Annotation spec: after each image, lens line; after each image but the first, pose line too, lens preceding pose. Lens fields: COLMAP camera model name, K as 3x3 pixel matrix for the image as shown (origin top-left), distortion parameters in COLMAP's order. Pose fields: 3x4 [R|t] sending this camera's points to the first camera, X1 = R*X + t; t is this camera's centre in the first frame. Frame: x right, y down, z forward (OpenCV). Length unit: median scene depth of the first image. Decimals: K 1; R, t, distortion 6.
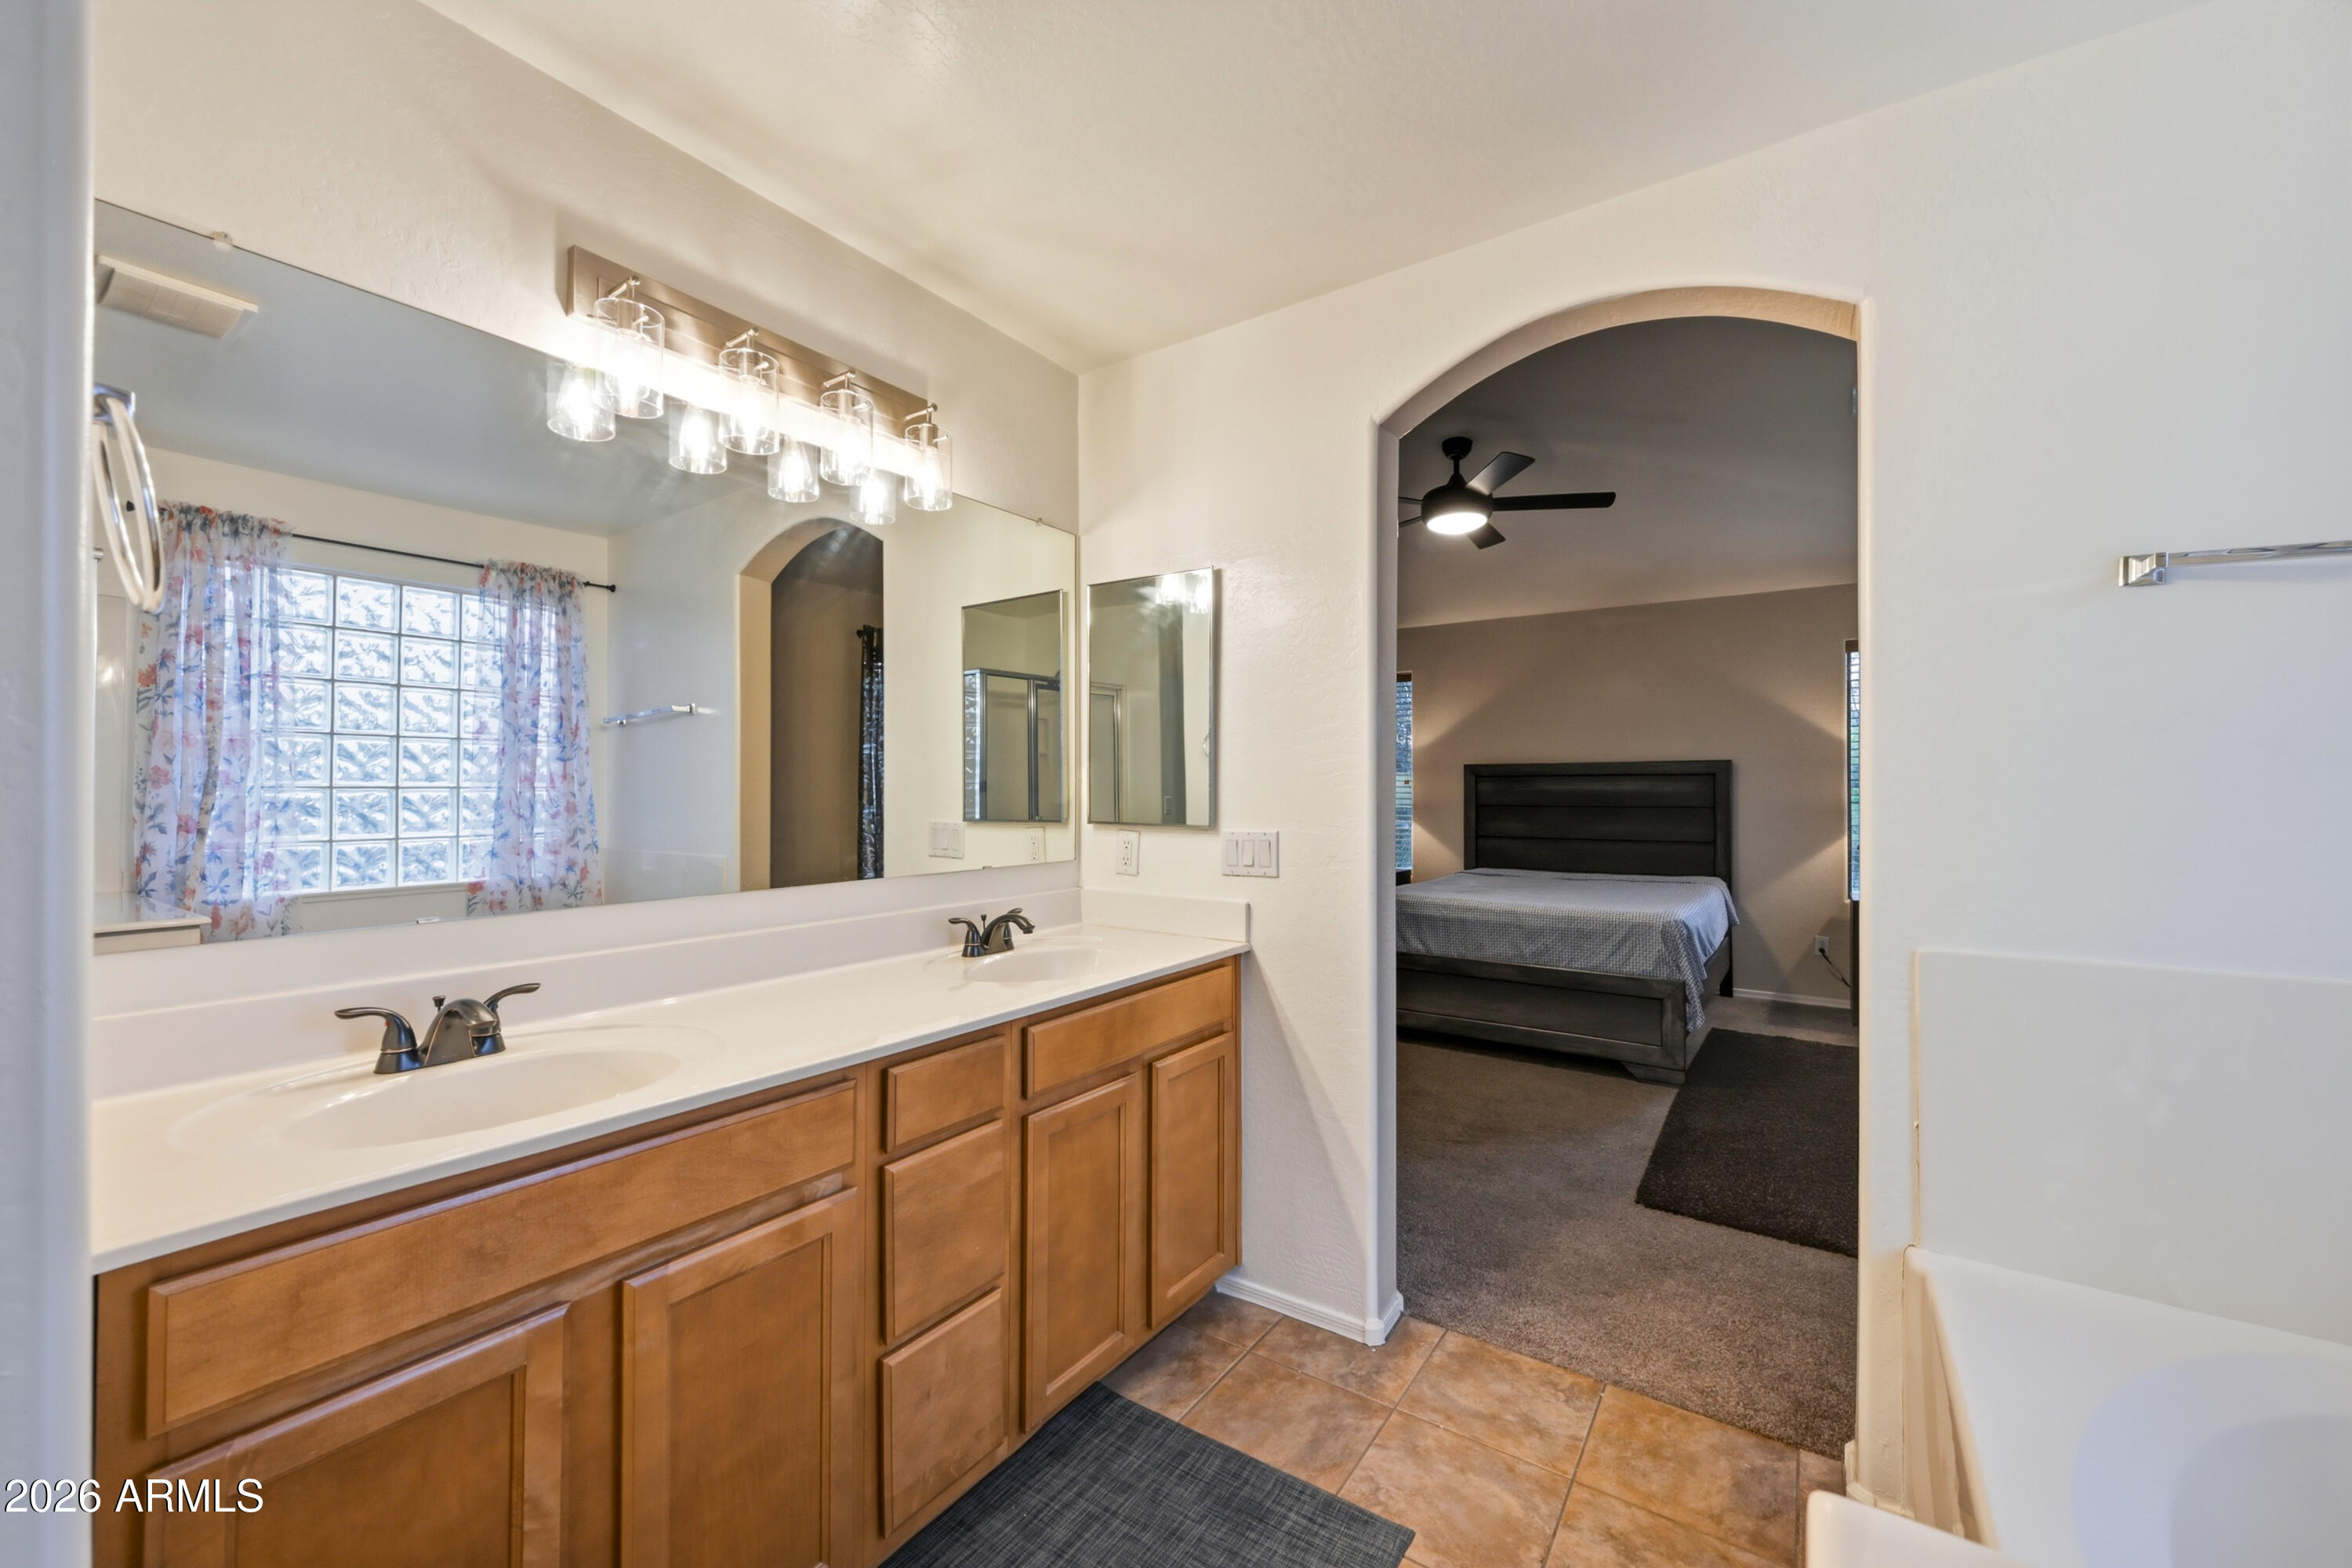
lens RADIAL K [[931.9, 0, 1183.3], [0, 931.9, 790.1], [0, 0, 1]] dist [0.001429, 0.000175]
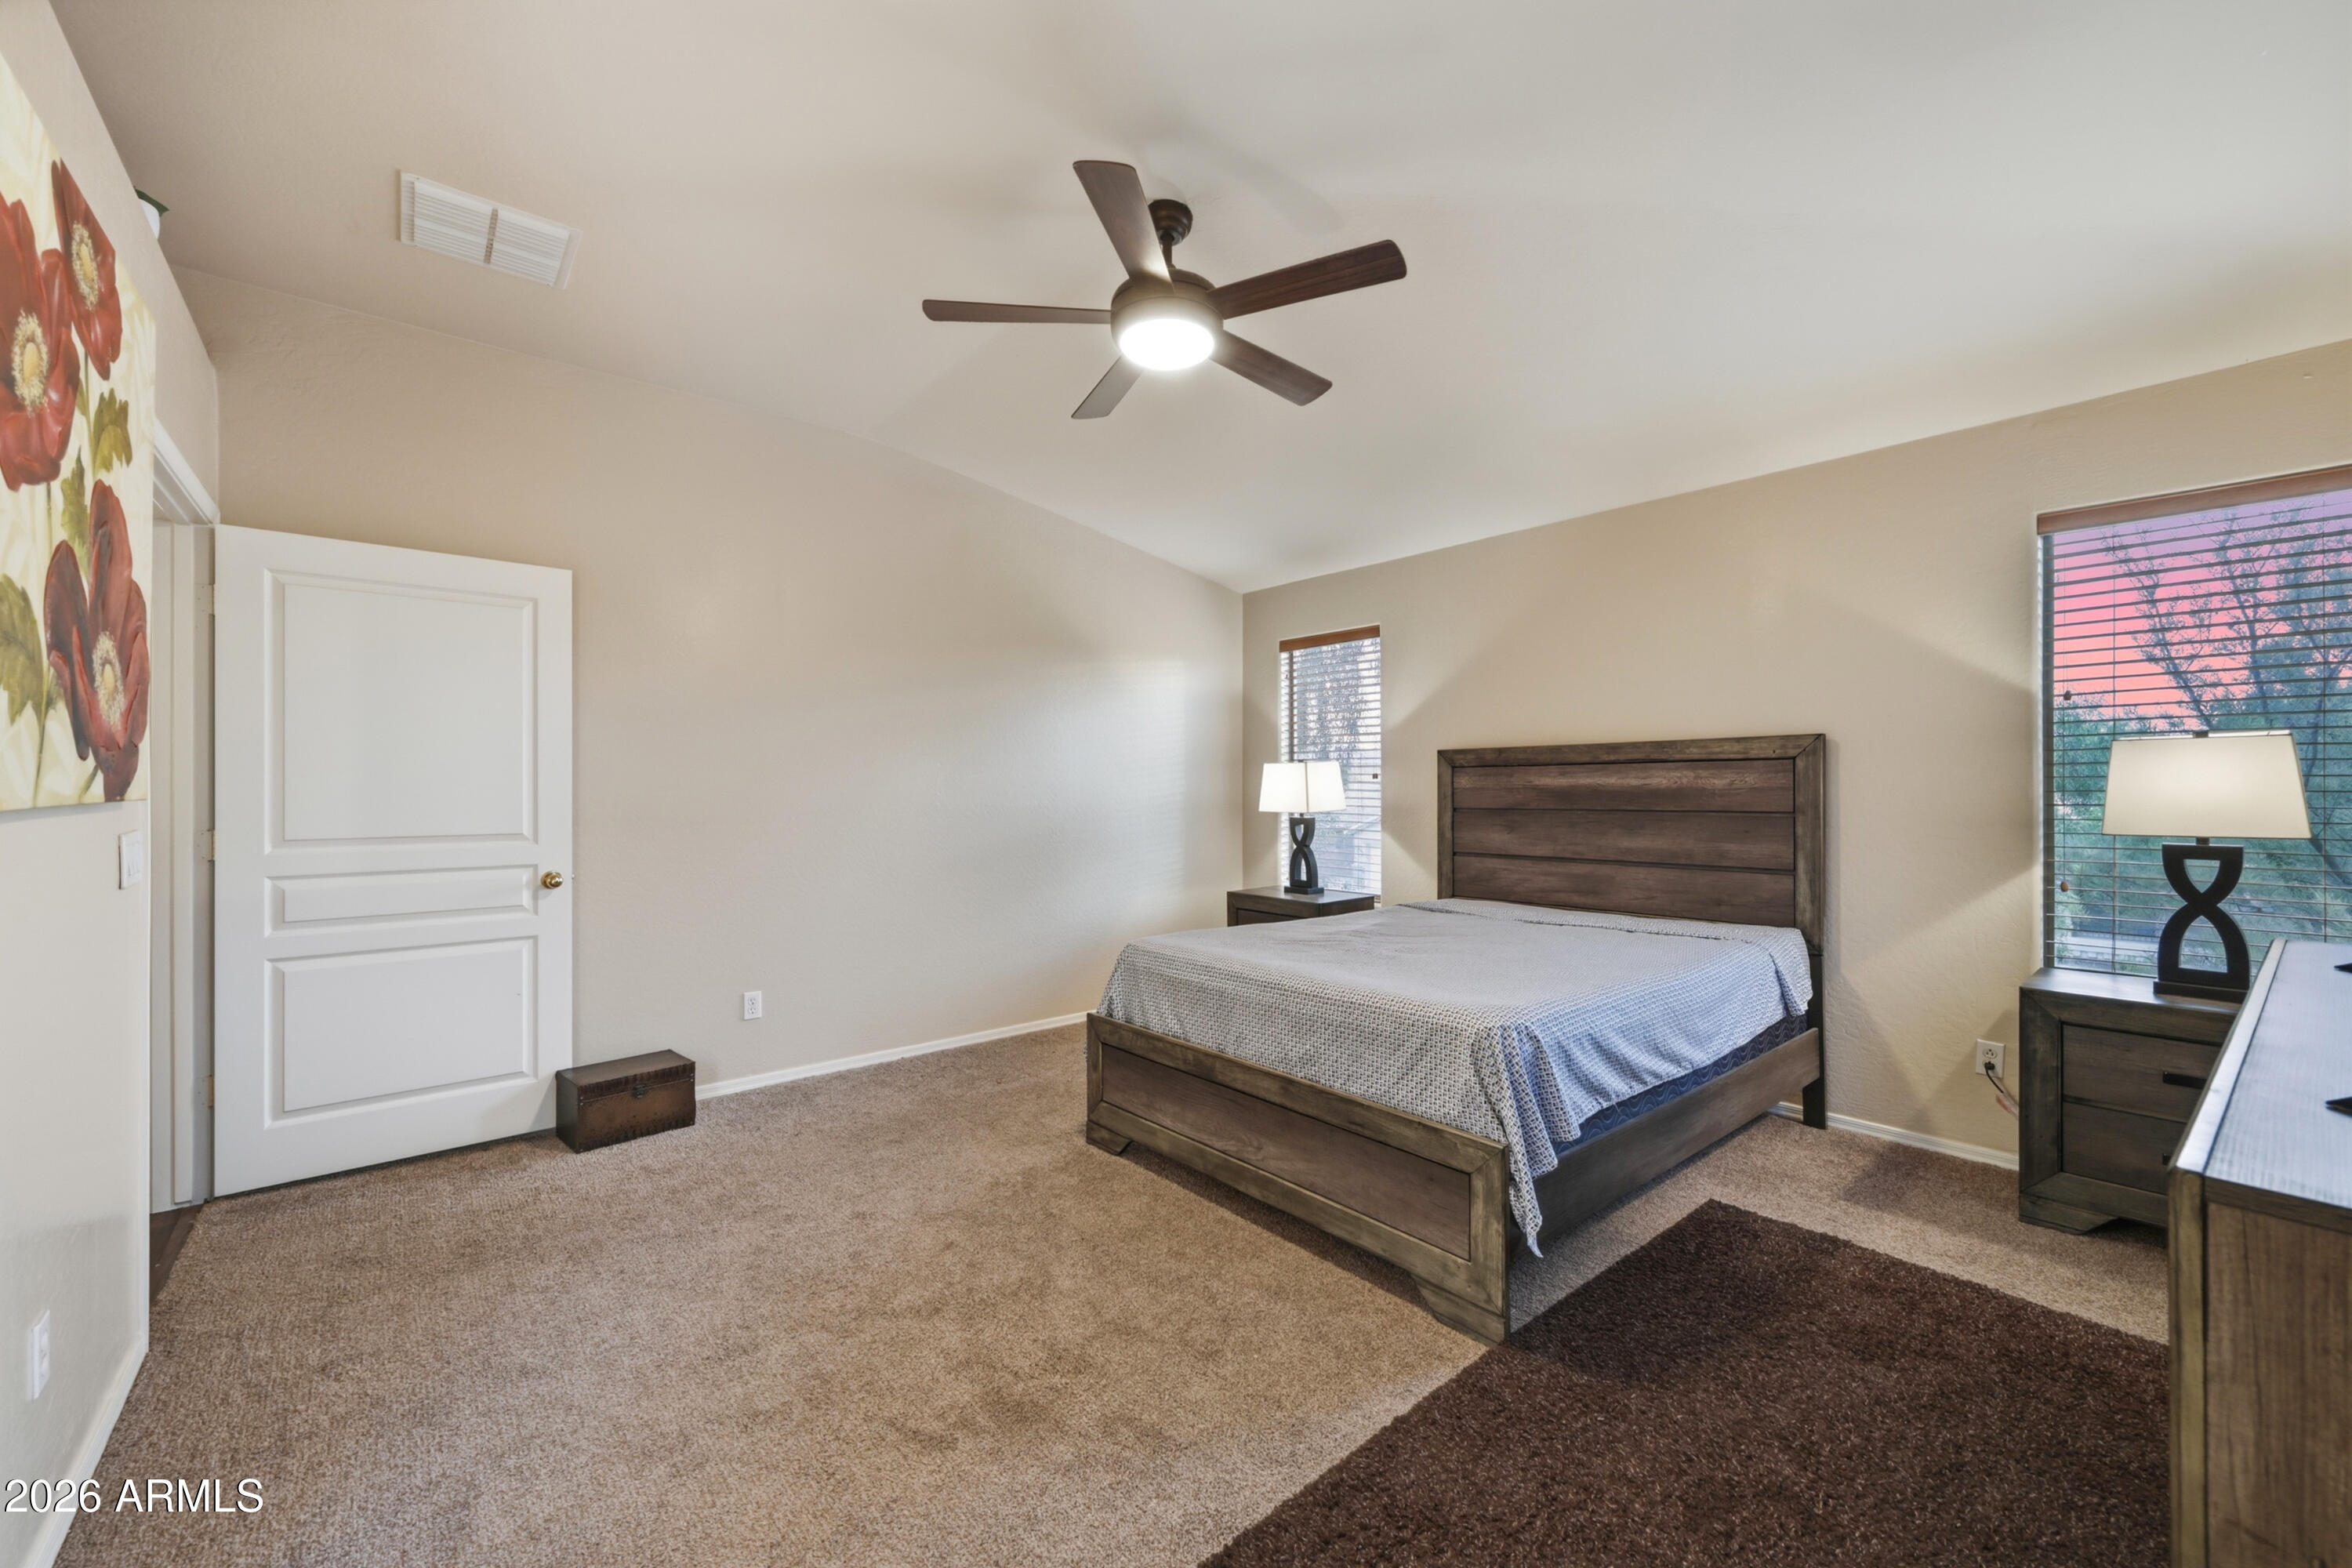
lens RADIAL K [[931.9, 0, 1165.2], [0, 931.9, 790.3], [0, 0, 1]] dist [0.001429, 0.000175]
pose [[0.963748, -0.001485, -0.266810, 0.350794], [0.001262, 0.999999, -0.001008, 0.004226], [0.266811, 0.000635, 0.963749, 0.316097]]
